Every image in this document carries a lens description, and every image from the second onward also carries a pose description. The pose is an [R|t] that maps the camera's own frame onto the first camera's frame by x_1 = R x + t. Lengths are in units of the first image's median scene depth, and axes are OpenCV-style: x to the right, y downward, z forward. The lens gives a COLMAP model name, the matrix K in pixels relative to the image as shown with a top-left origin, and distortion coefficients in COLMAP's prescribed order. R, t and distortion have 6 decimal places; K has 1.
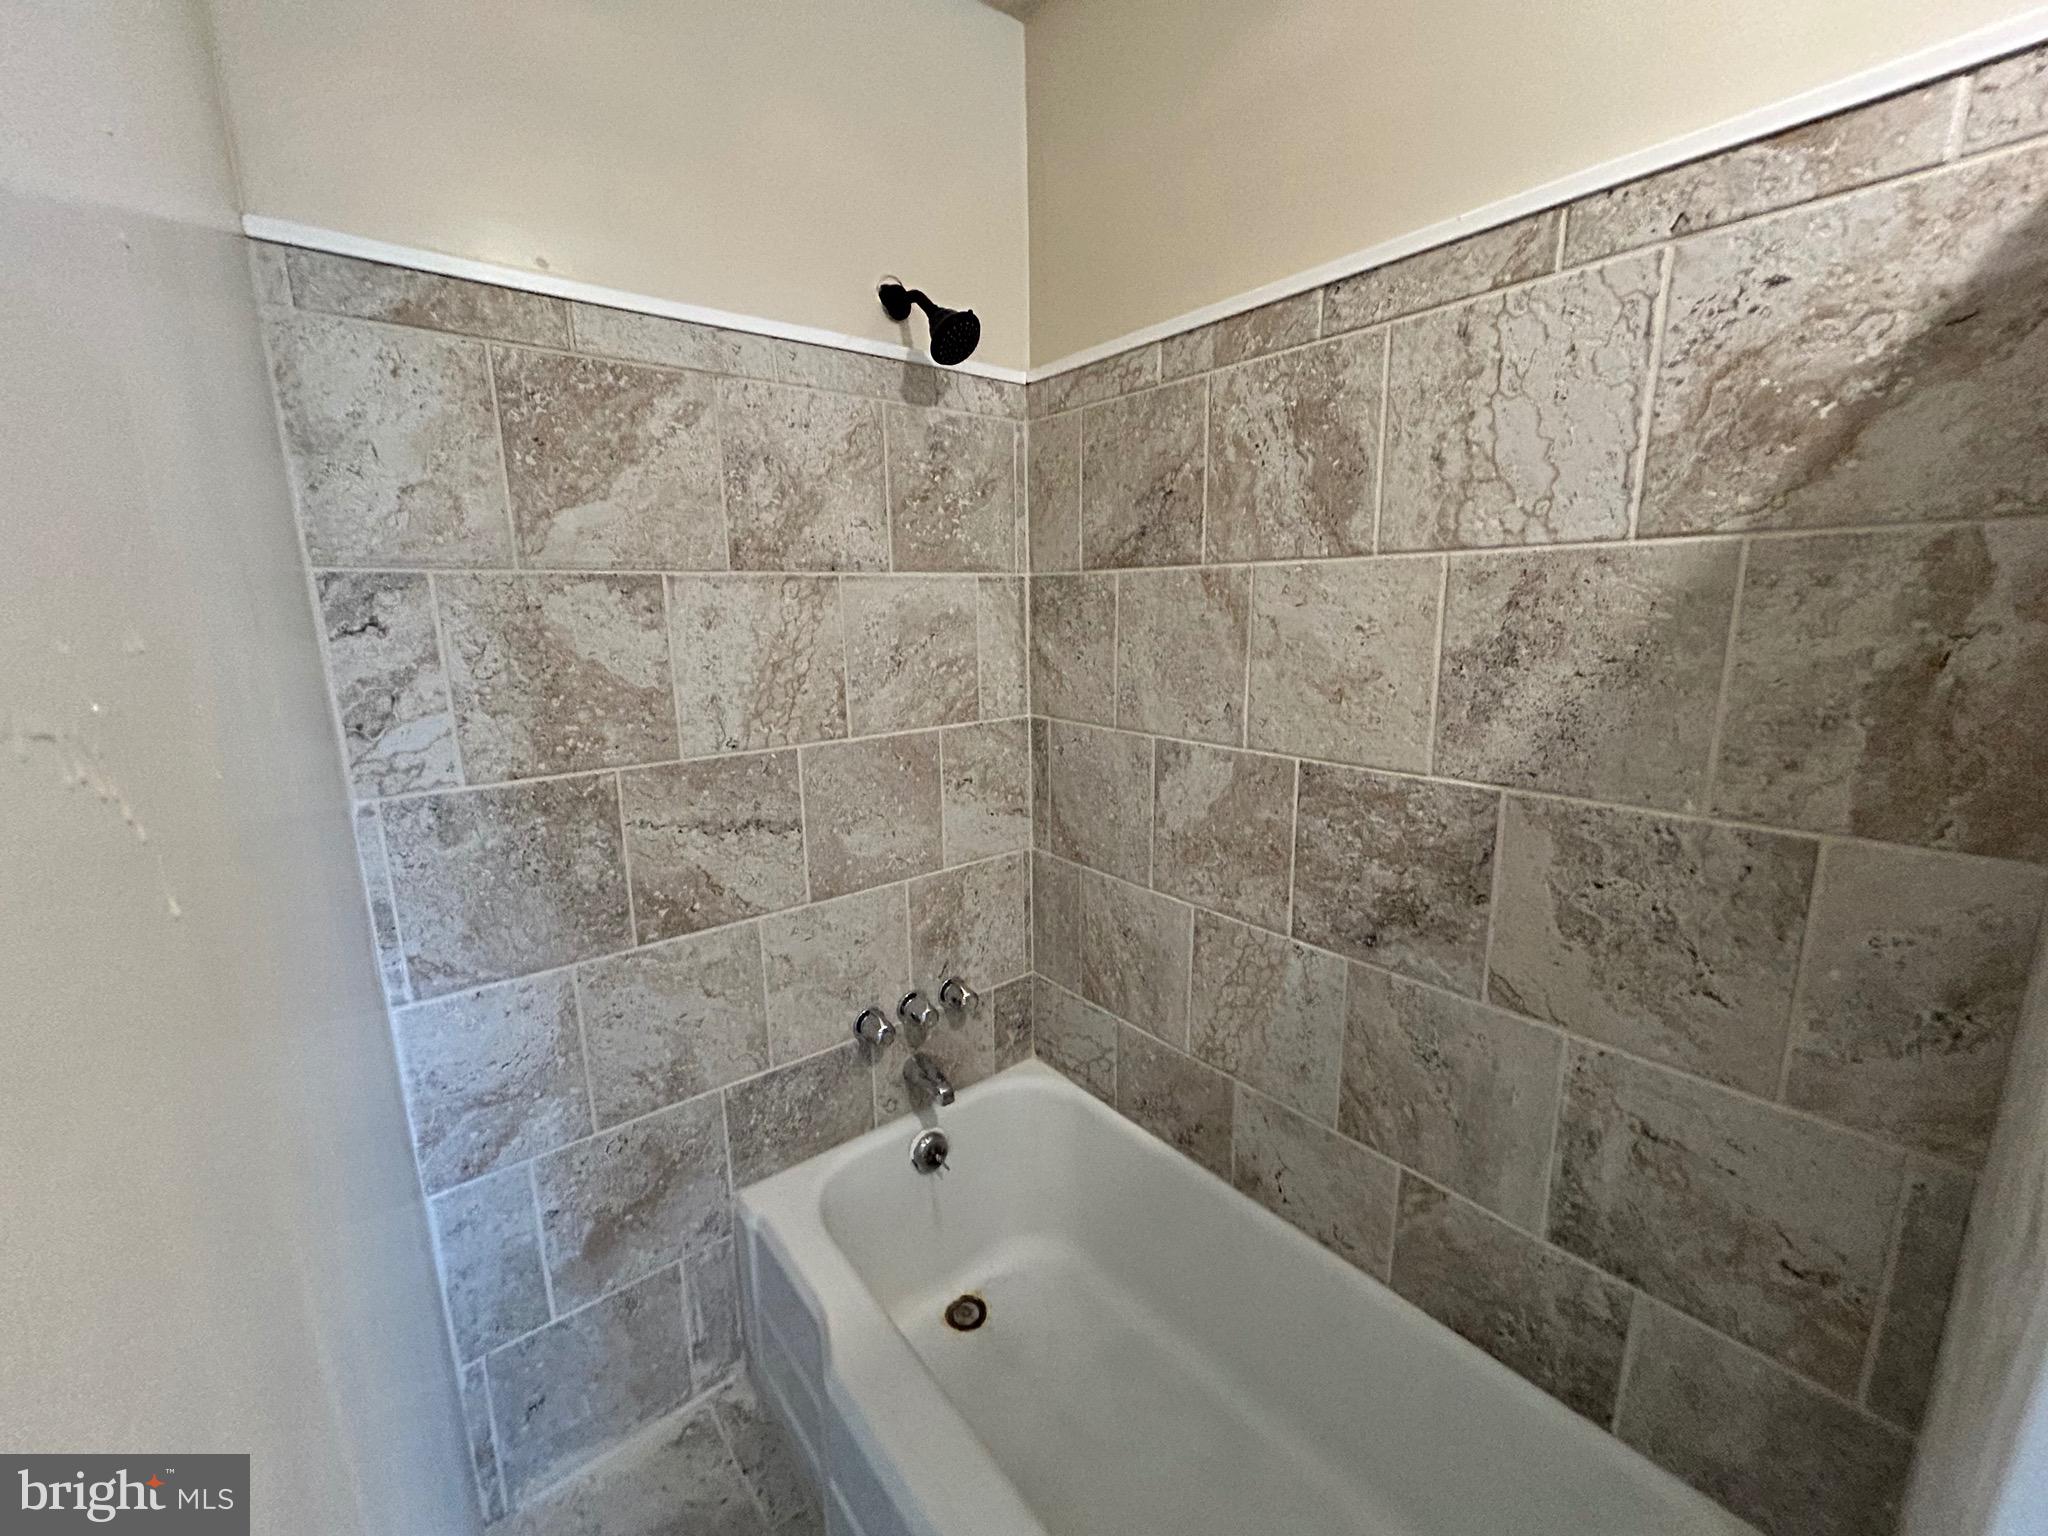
lens RADIAL K [[818.1, 0, 1030.0], [0, 818.1, 761.5], [0, 0, 1]] dist [-0.000150, 0.000982]
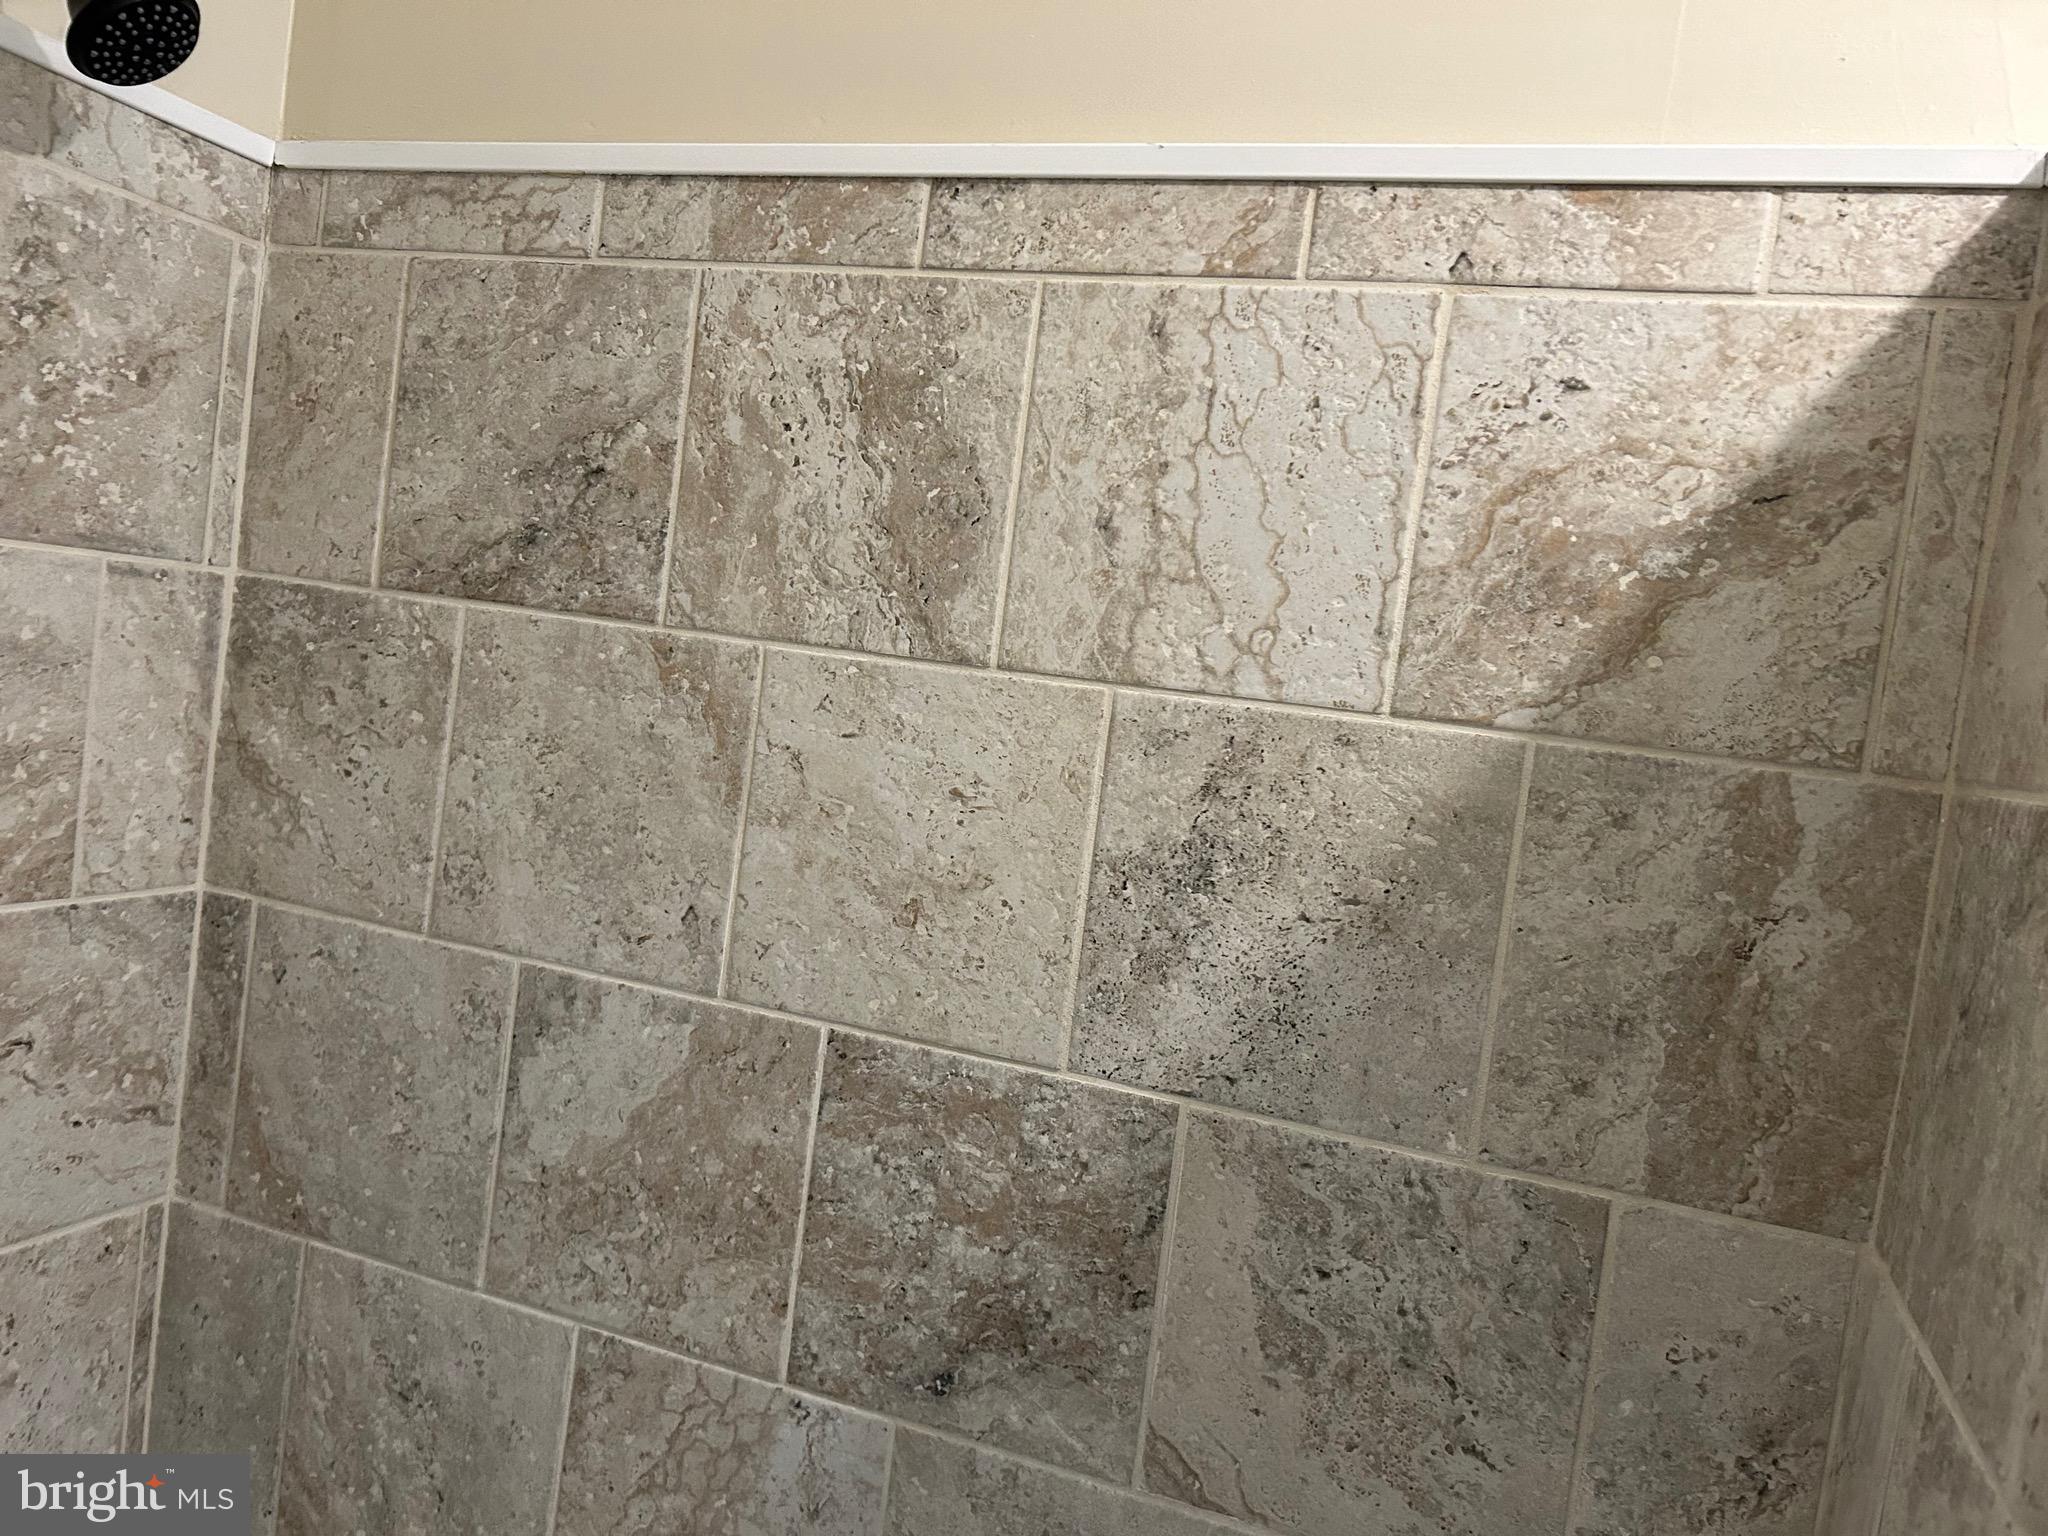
lens RADIAL K [[1546.4, 0, 1021.1], [0, 1546.4, 775.3], [0, 0, 1]] dist [0.038165, -0.028244]
pose [[0.852917, 0.092478, 0.513791, -0.096640], [-0.039421, 0.992784, -0.113252, -0.062509], [-0.520557, 0.076340, 0.850407, 0.101421]]
